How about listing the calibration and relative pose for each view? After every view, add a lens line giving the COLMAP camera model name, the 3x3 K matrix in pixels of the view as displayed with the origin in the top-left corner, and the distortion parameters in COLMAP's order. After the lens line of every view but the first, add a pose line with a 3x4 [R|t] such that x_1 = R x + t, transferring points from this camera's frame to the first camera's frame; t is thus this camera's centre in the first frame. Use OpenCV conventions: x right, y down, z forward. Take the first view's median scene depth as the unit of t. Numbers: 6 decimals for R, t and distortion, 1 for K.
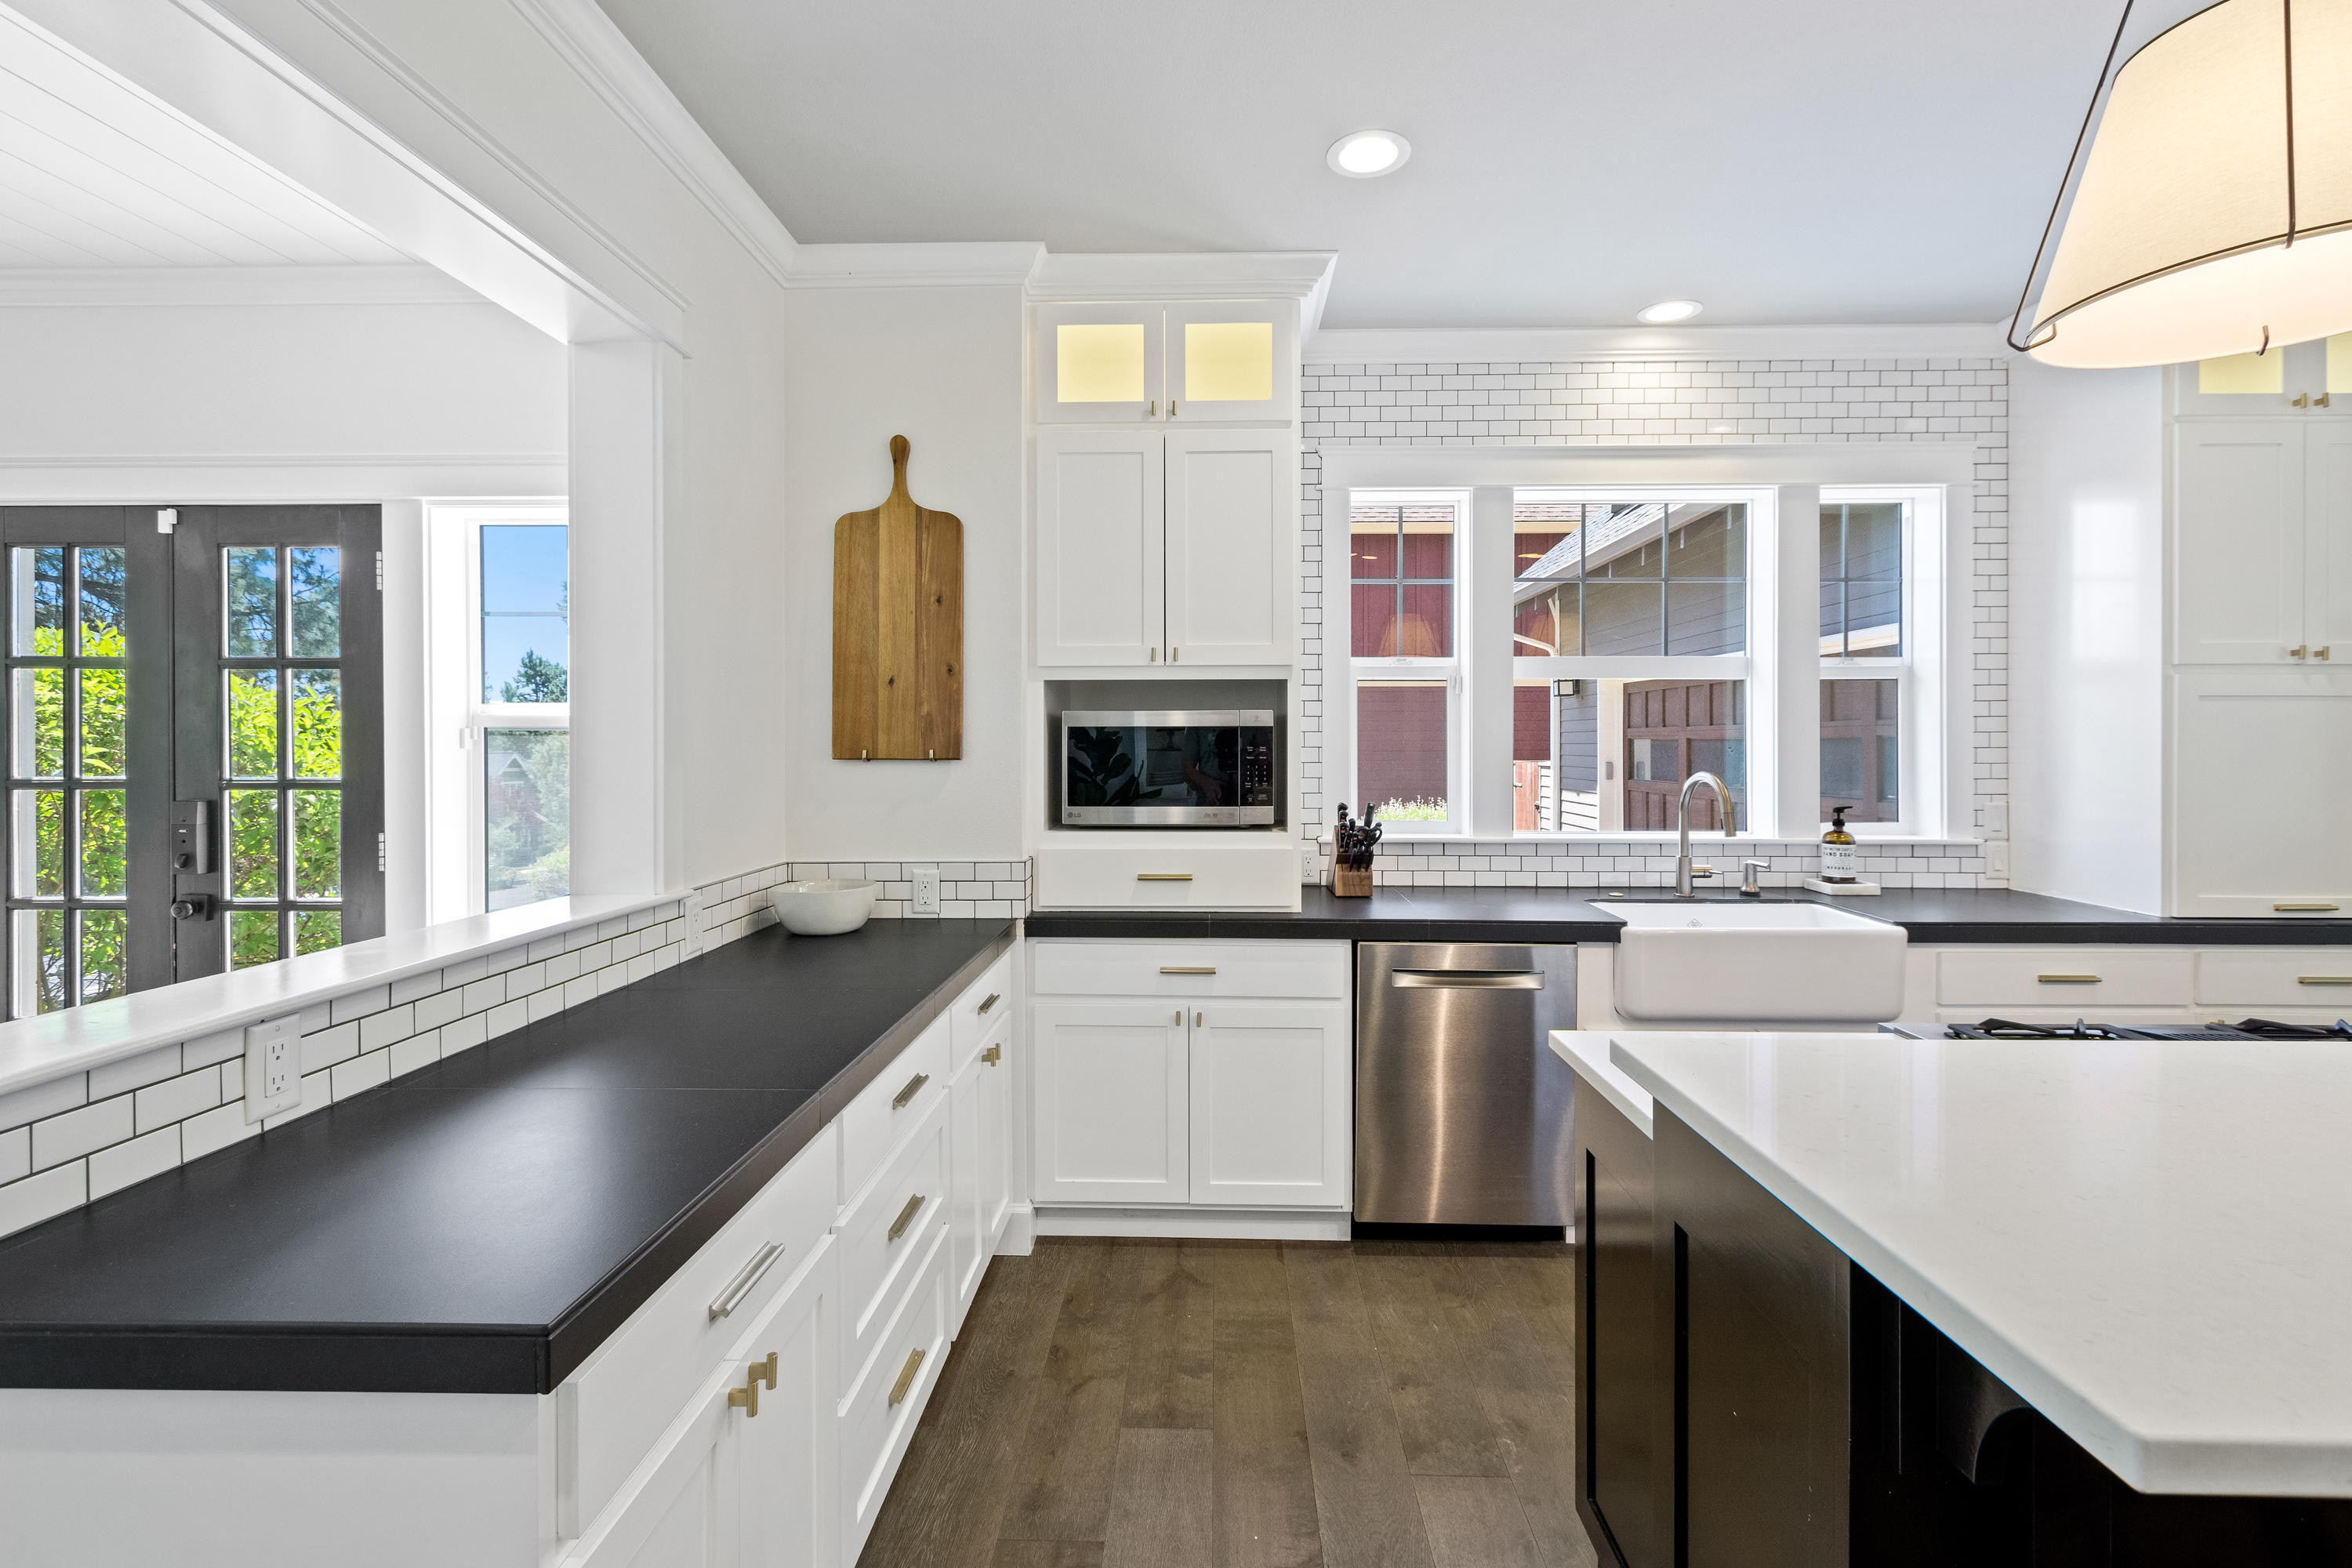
lens RADIAL K [[1069.4, 0, 1199.1], [0, 1069.4, 754.2], [0, 0, 1]] dist [0.008211, -0.002377]
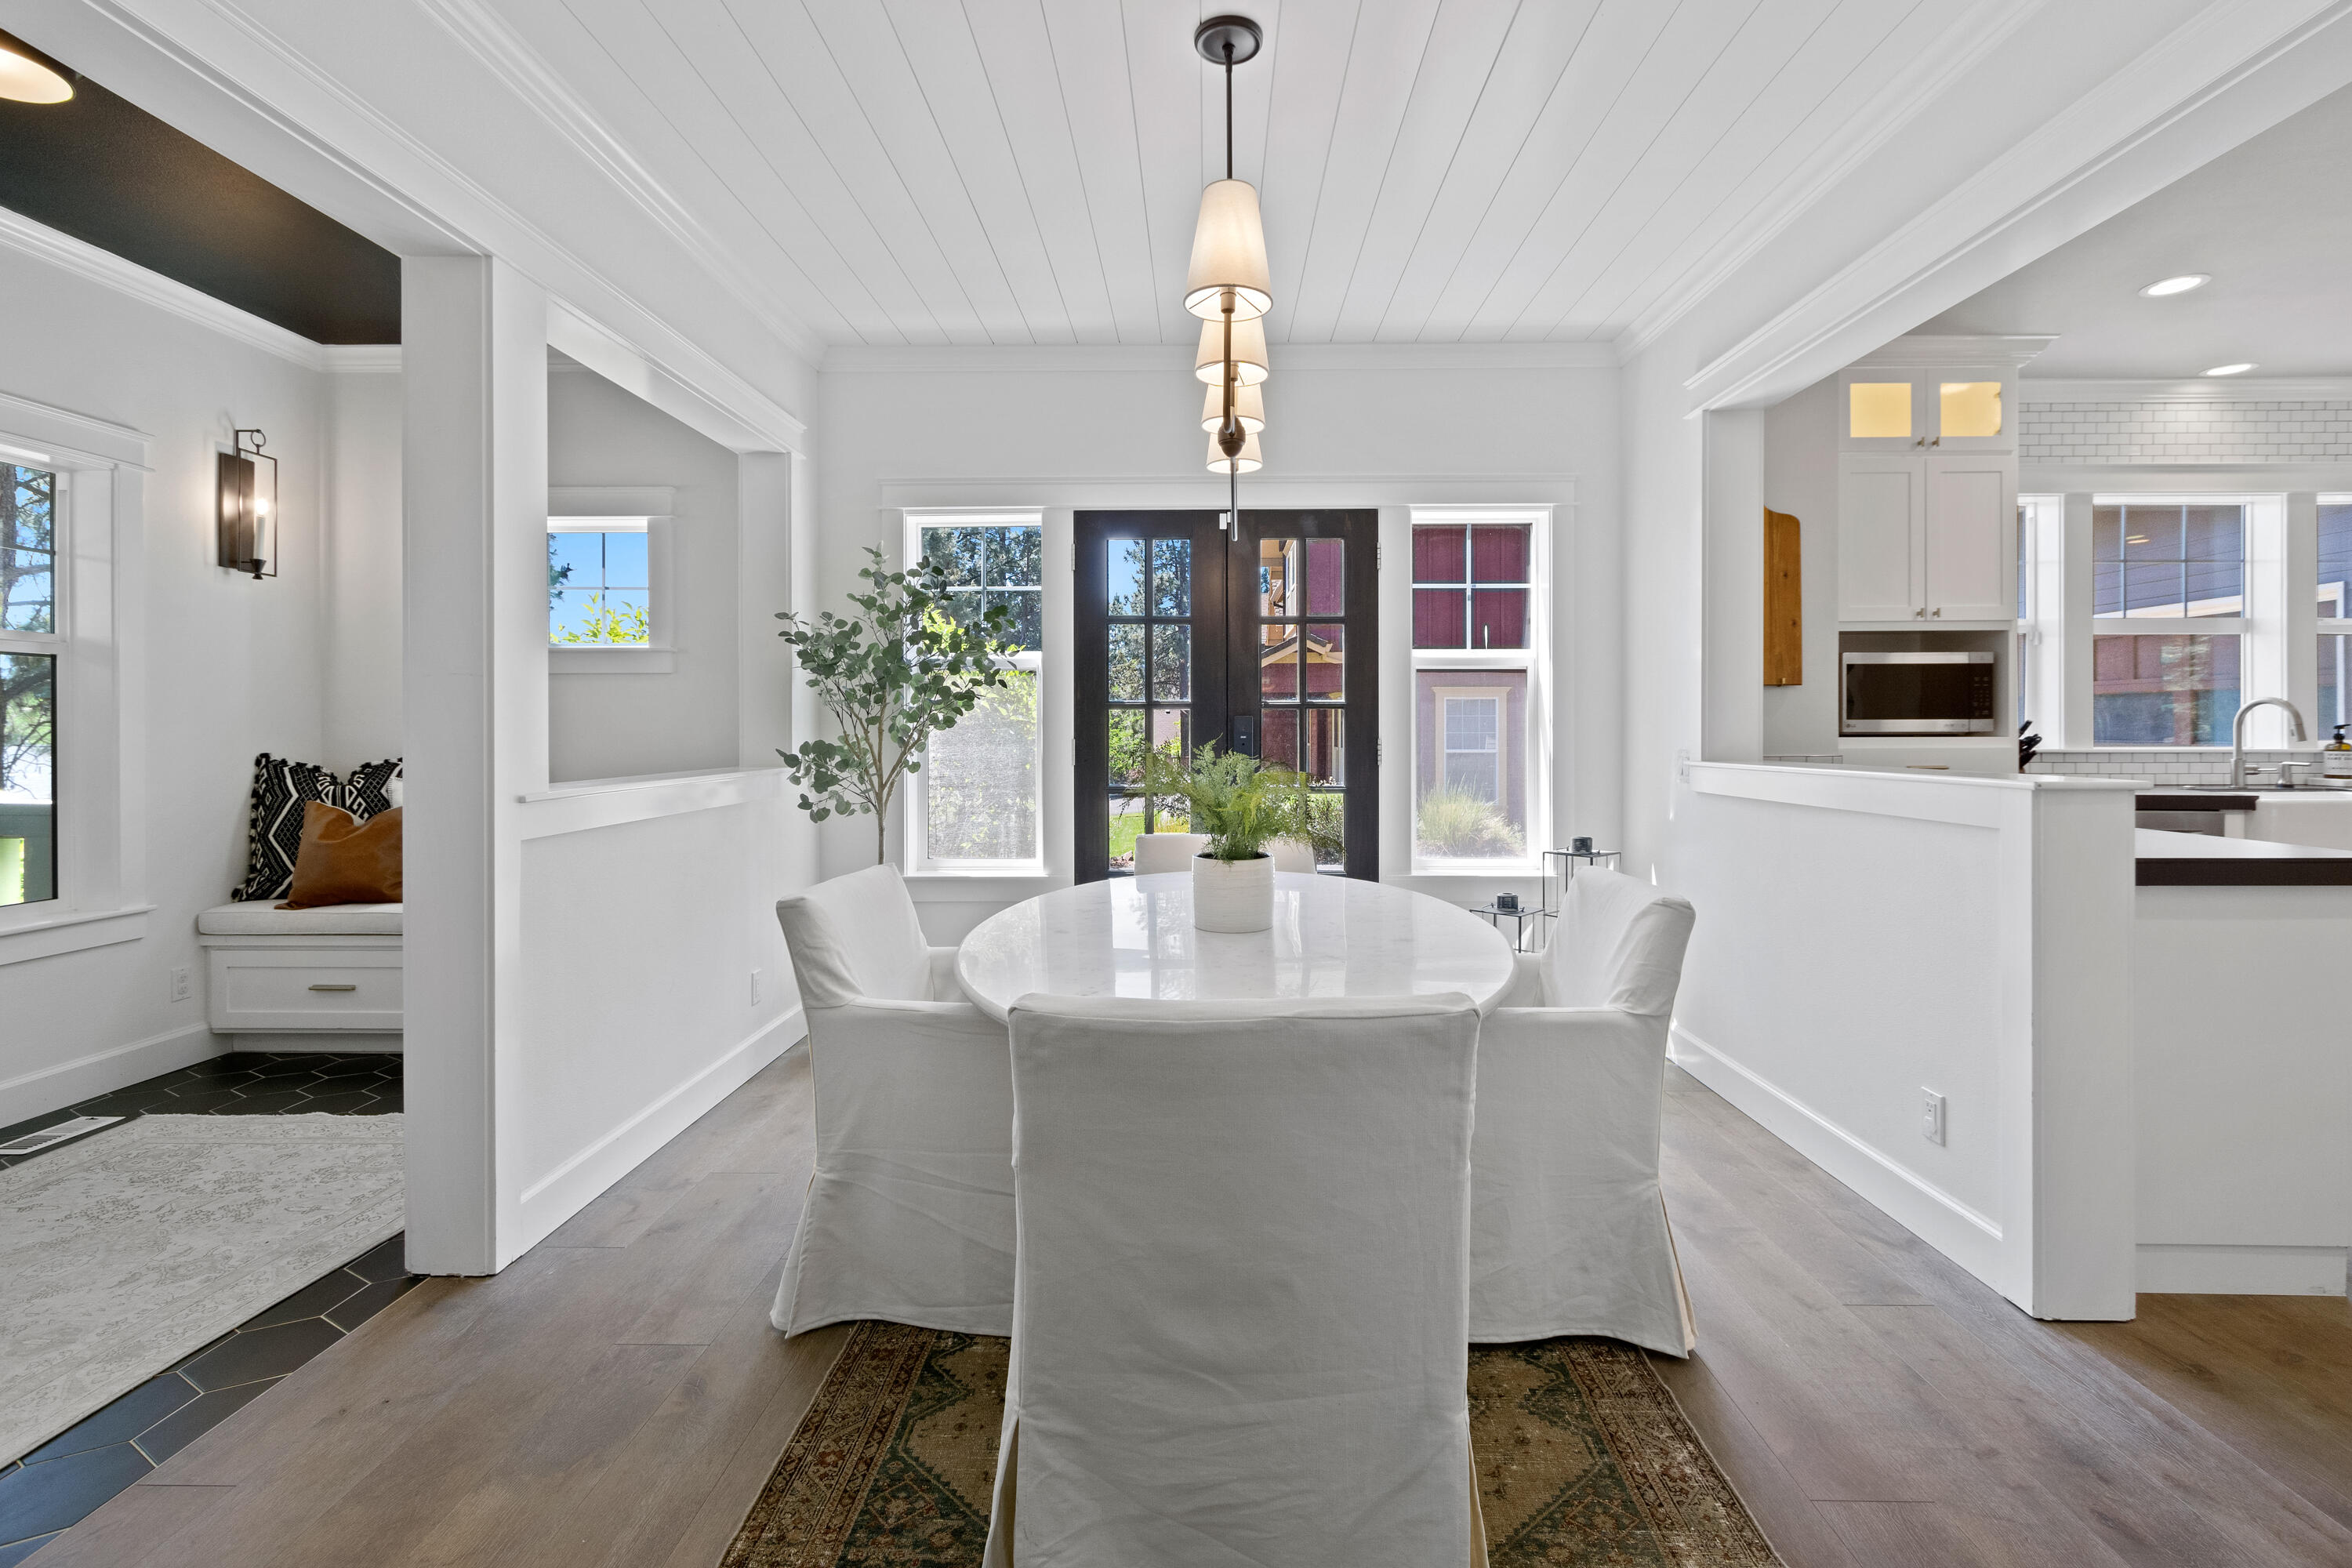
lens RADIAL K [[1069.4, 0, 1199.6], [0, 1069.4, 731.5], [0, 0, 1]] dist [0.008211, -0.002377]
pose [[0.999875, -0.001837, 0.015690, -1.017712], [0.001923, 0.999983, -0.005469, 0.070840], [-0.015680, 0.005498, 0.999862, -0.415867]]
